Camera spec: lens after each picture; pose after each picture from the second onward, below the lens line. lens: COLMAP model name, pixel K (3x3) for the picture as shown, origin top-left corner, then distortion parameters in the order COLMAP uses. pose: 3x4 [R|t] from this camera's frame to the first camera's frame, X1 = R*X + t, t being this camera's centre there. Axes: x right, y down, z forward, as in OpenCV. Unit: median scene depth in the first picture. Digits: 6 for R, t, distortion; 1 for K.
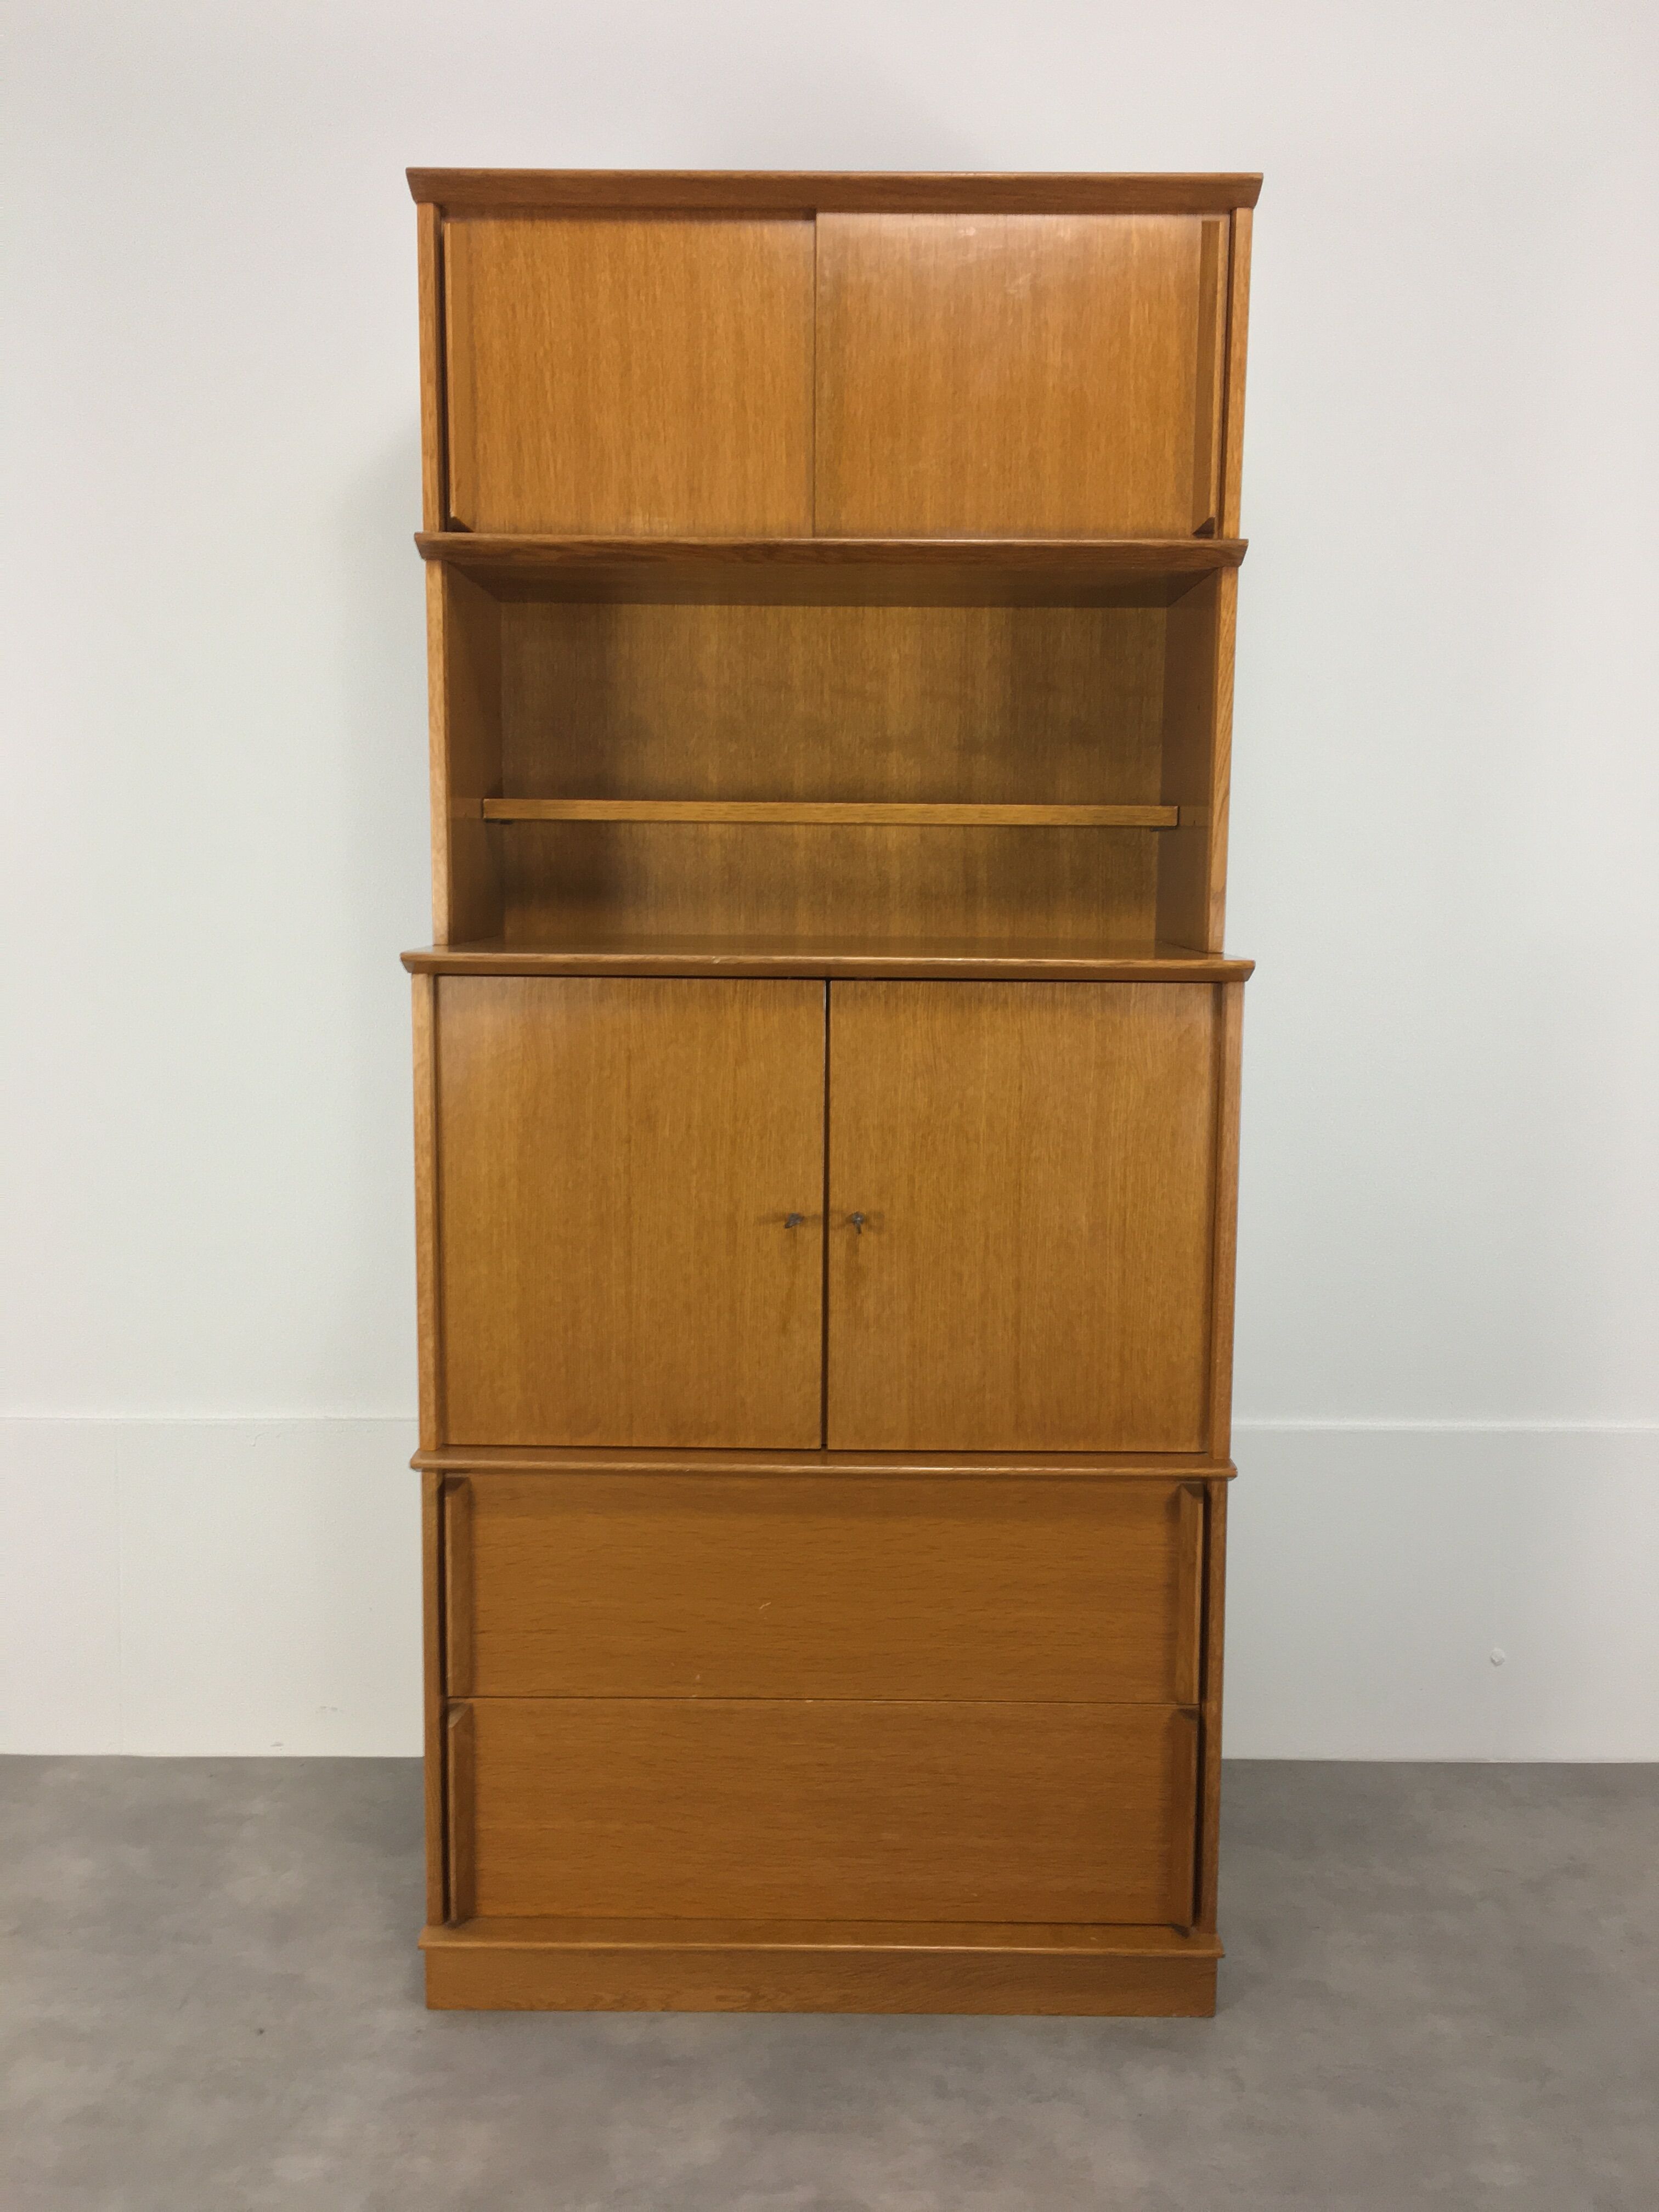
lens RADIAL K [[1893.5, 0, 832.2], [0, 1893.5, 1099.4], [0, 0, 1]] dist [0.067855, -0.105811]
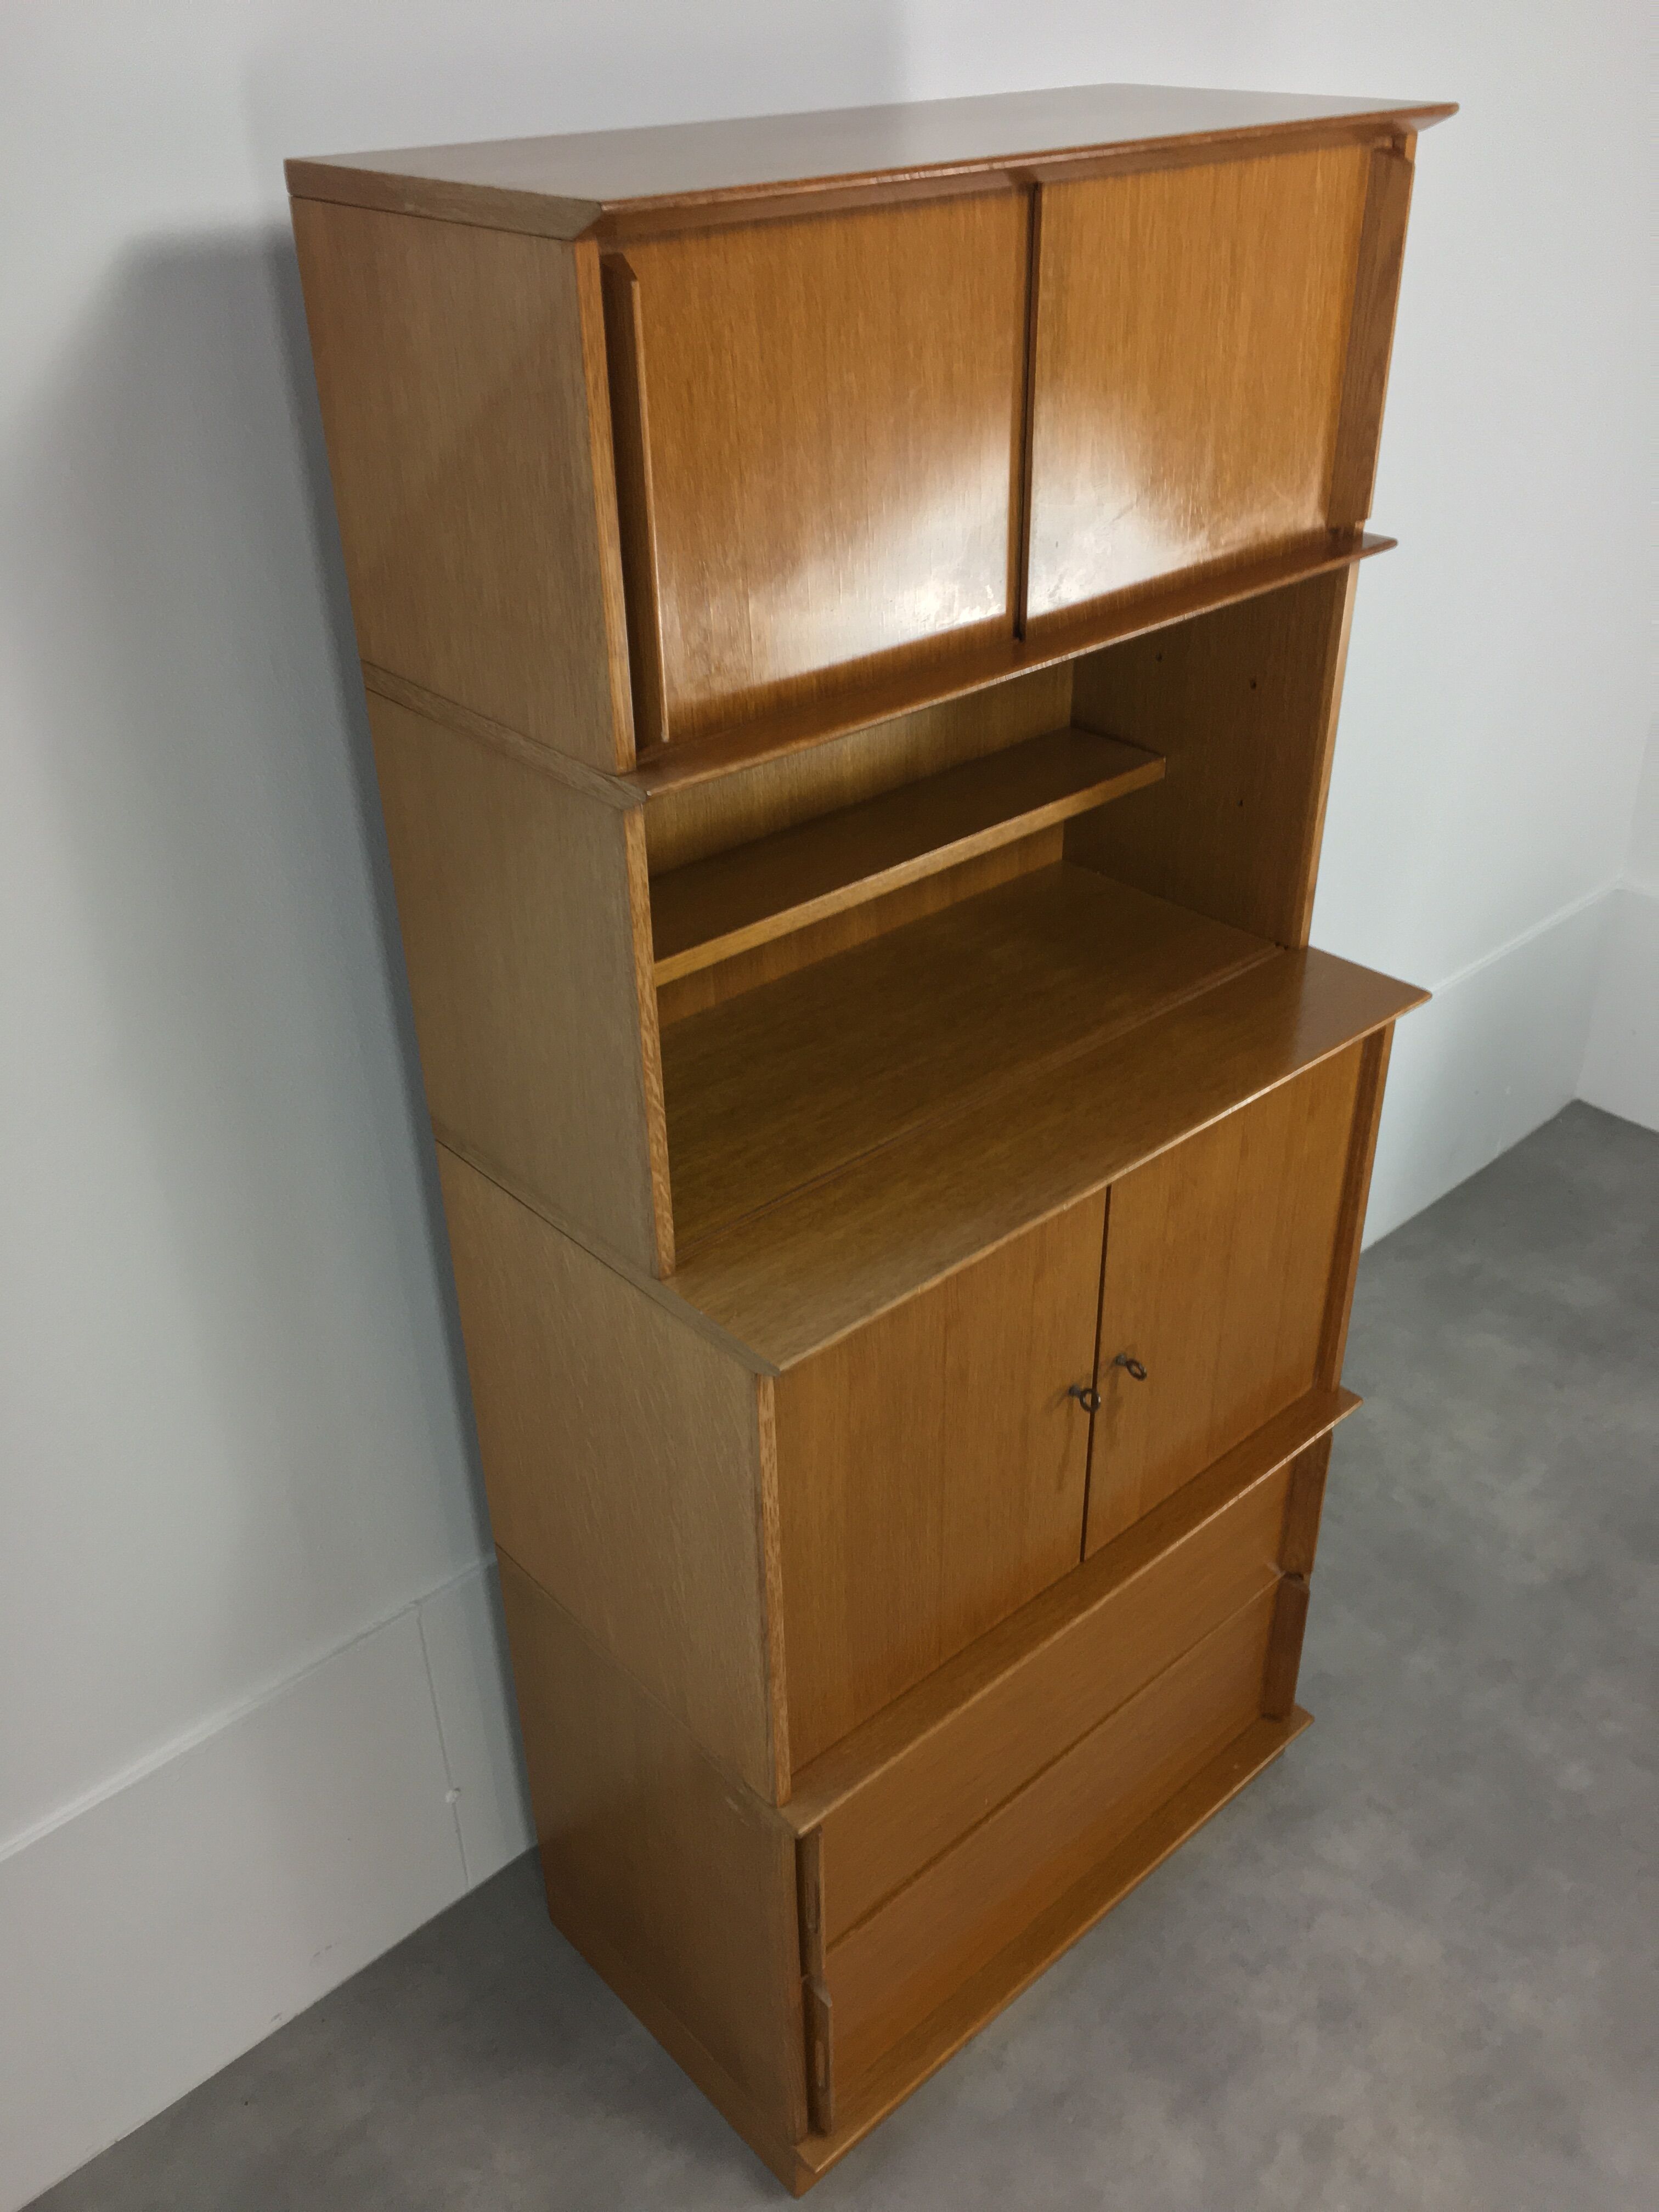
lens RADIAL K [[1893.5, 0, 848.8], [0, 1893.5, 1083.6], [0, 0, 1]] dist [0.067855, -0.105811]
pose [[0.740925, -0.365727, 0.563271, -0.555958], [0.112337, 0.894390, 0.432952, -0.471582], [-0.662126, -0.257509, 0.703761, 0.468369]]
